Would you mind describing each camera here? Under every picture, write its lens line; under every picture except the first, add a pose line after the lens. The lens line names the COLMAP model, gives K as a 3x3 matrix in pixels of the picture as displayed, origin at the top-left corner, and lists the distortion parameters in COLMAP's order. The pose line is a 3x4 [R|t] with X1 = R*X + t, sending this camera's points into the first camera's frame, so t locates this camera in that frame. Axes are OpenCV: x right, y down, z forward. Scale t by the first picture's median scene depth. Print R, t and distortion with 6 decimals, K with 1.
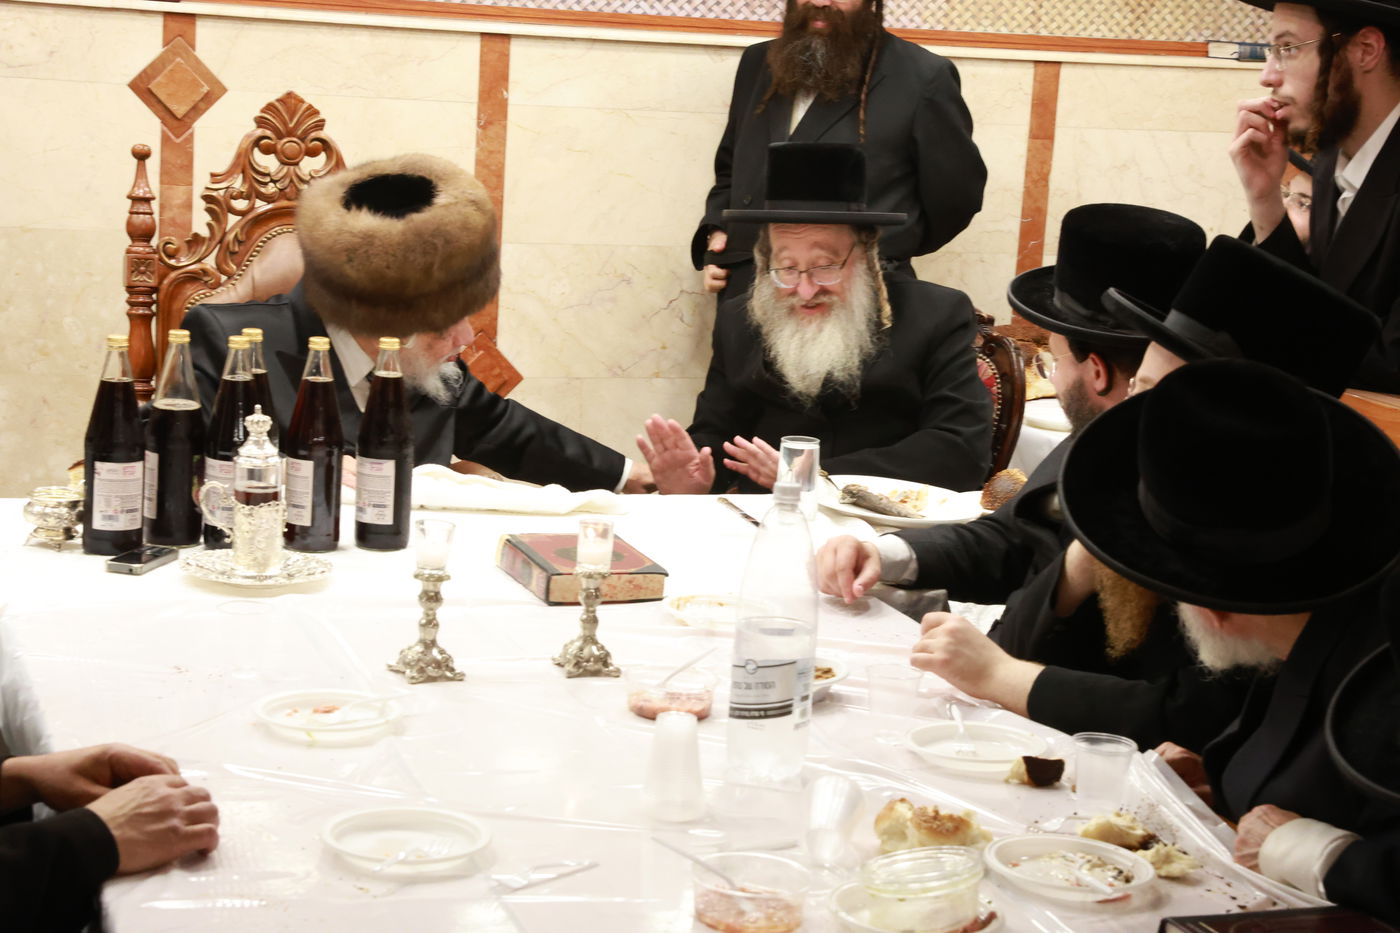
lens RADIAL K [[2694.5, 0, 687.3], [0, 2694.5, 477.6], [0, 0, 1]] dist [0.236964, 0.000000]
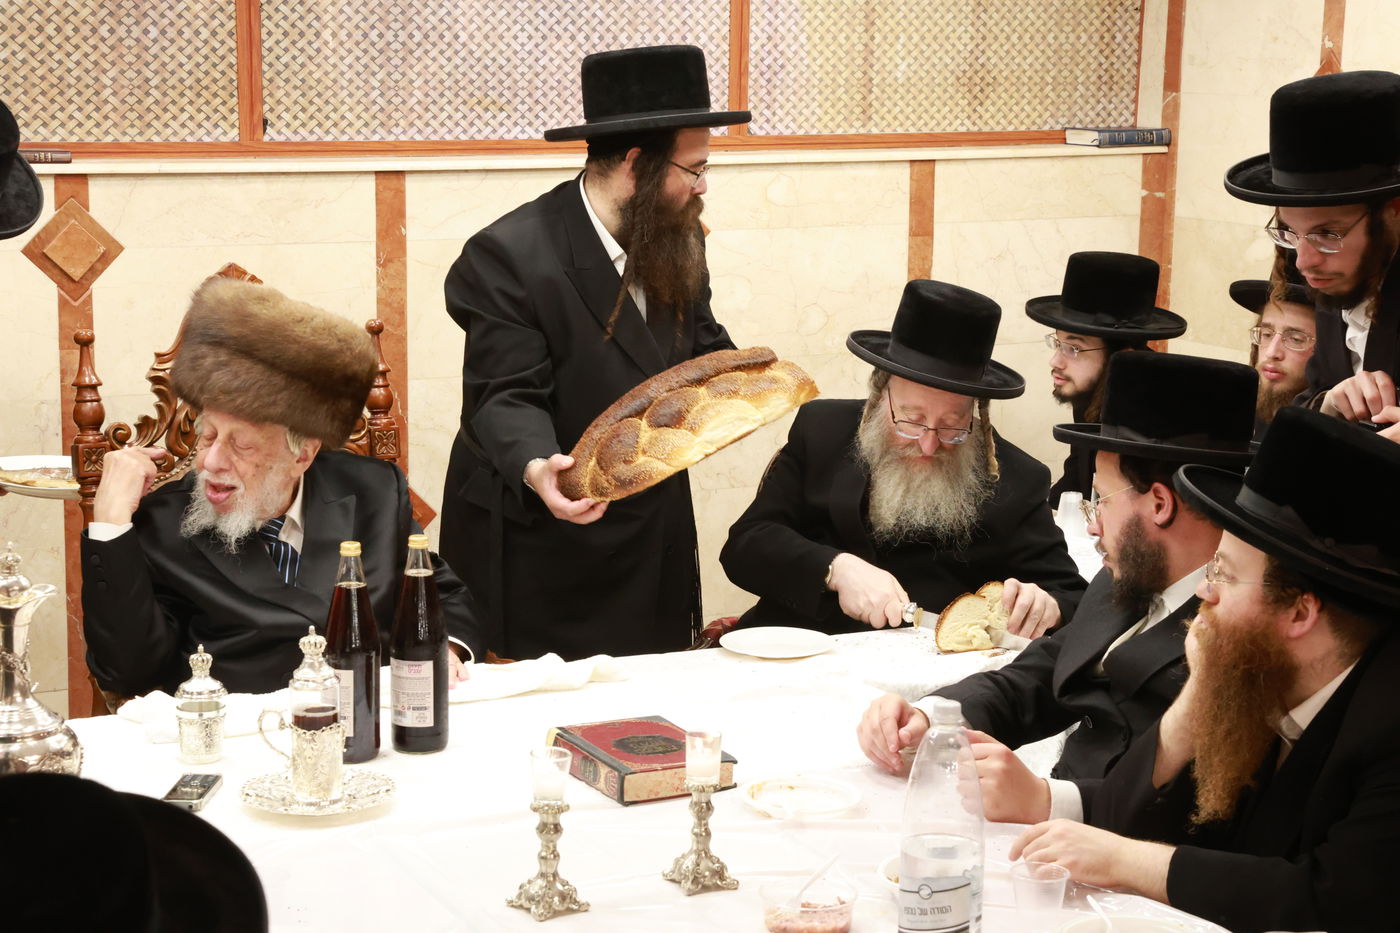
lens RADIAL K [[2694.5, 0, 710.2], [0, 2694.5, 467.4], [0, 0, 1]] dist [0.236964, 0.000000]
pose [[0.990243, -0.071441, 0.119644, -0.096987], [0.072580, 0.997349, -0.005180, -0.051124], [-0.118957, 0.013813, 0.992803, 0.013198]]
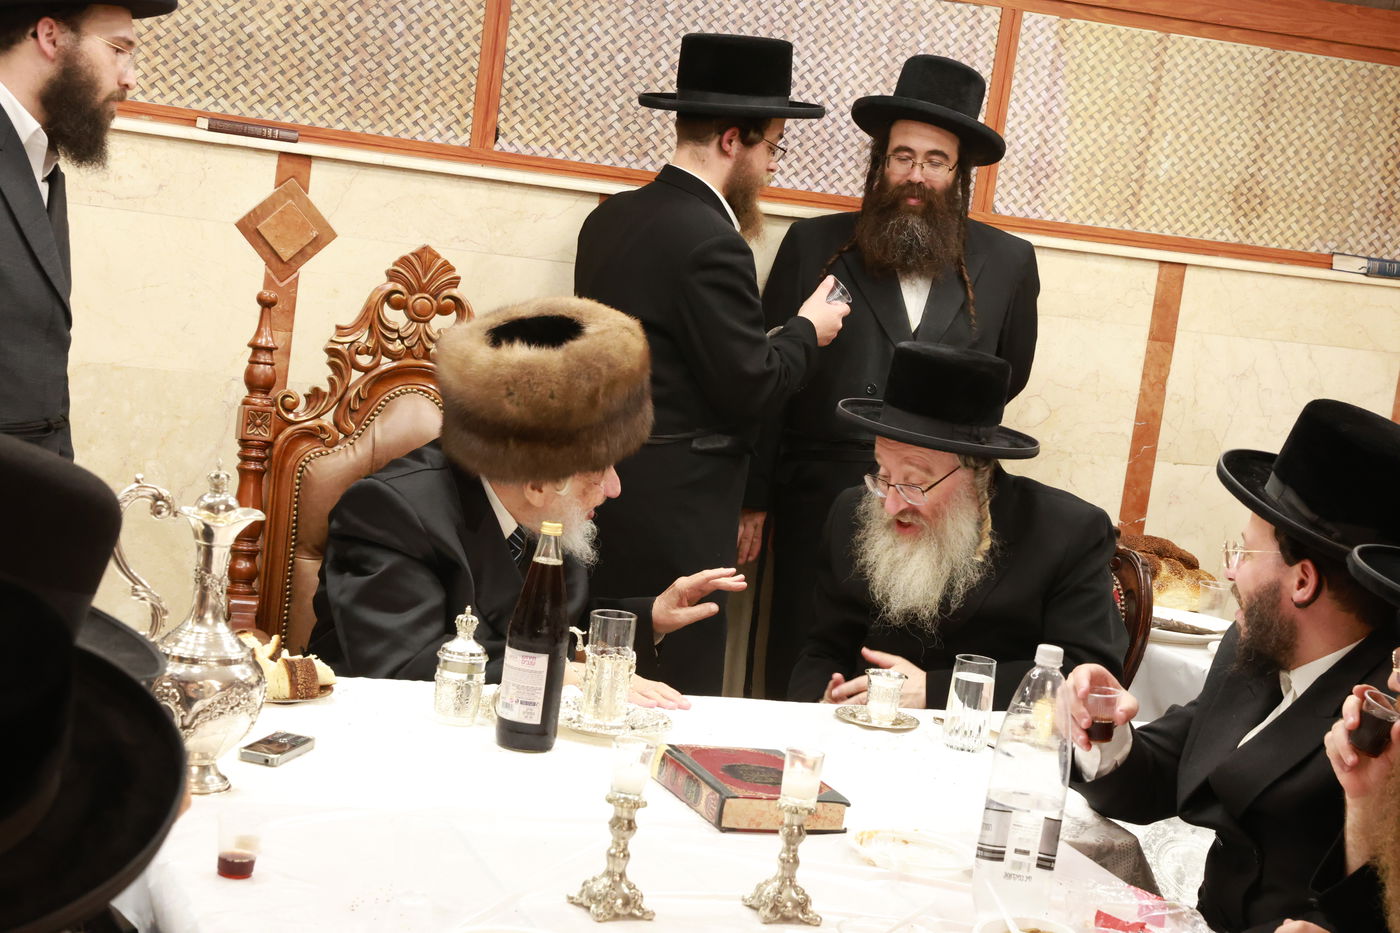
lens RADIAL K [[2694.5, 0, 695.6], [0, 2694.5, 469.8], [0, 0, 1]] dist [0.236964, 0.000000]
pose [[0.997422, 0.069275, 0.018721, -0.064040], [-0.068056, 0.995915, -0.059336, -0.014444], [-0.022755, 0.057909, 0.998063, 0.060855]]
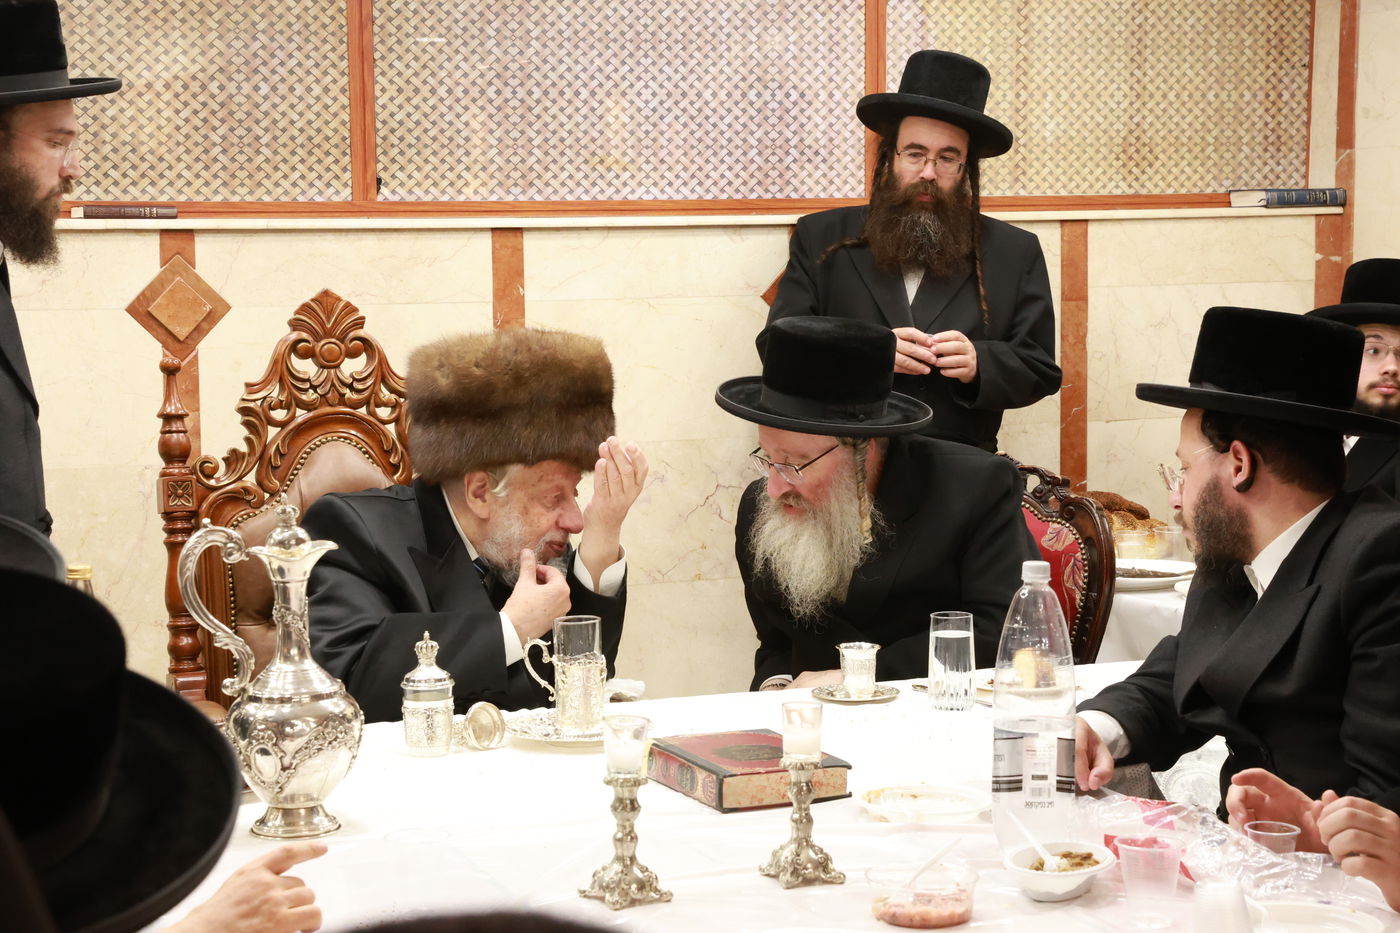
lens RADIAL K [[2694.5, 0, 670.8], [0, 2694.5, 447.5], [0, 0, 1]] dist [0.236964, 0.000000]
pose [[0.995992, -0.077943, 0.043870, -0.073154], [0.081996, 0.991626, -0.099776, 0.012219], [-0.035726, 0.102973, 0.994042, 0.087934]]
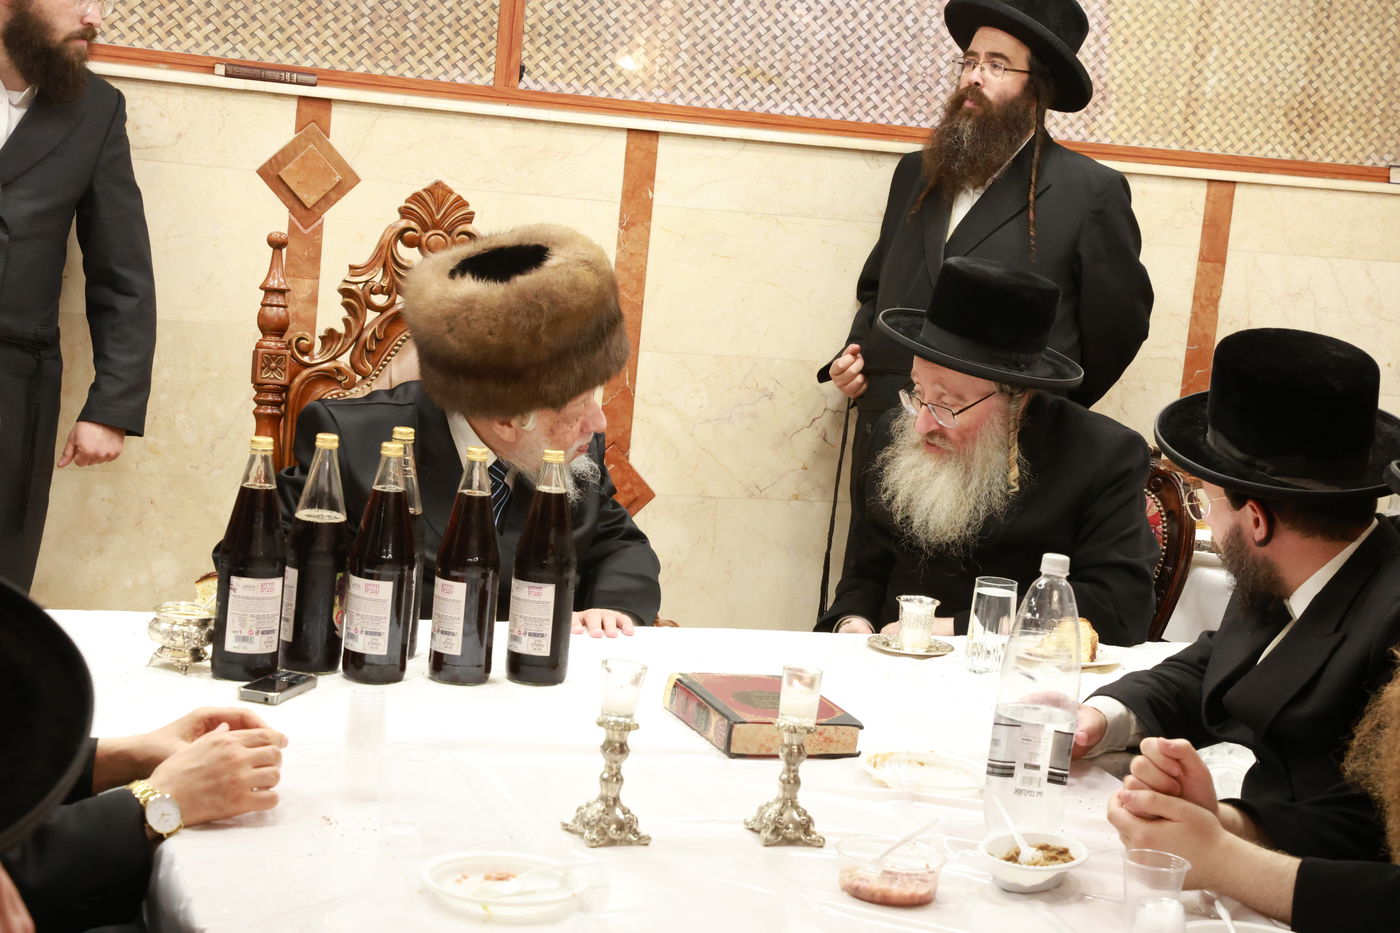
lens RADIAL K [[2694.5, 0, 701.0], [0, 2694.5, 476.1], [0, 0, 1]] dist [0.236964, 0.000000]
pose [[0.999173, 0.037793, -0.015011, -0.038219], [-0.038404, 0.998350, -0.042690, -0.005044], [0.013373, 0.043231, 0.998976, 0.079420]]
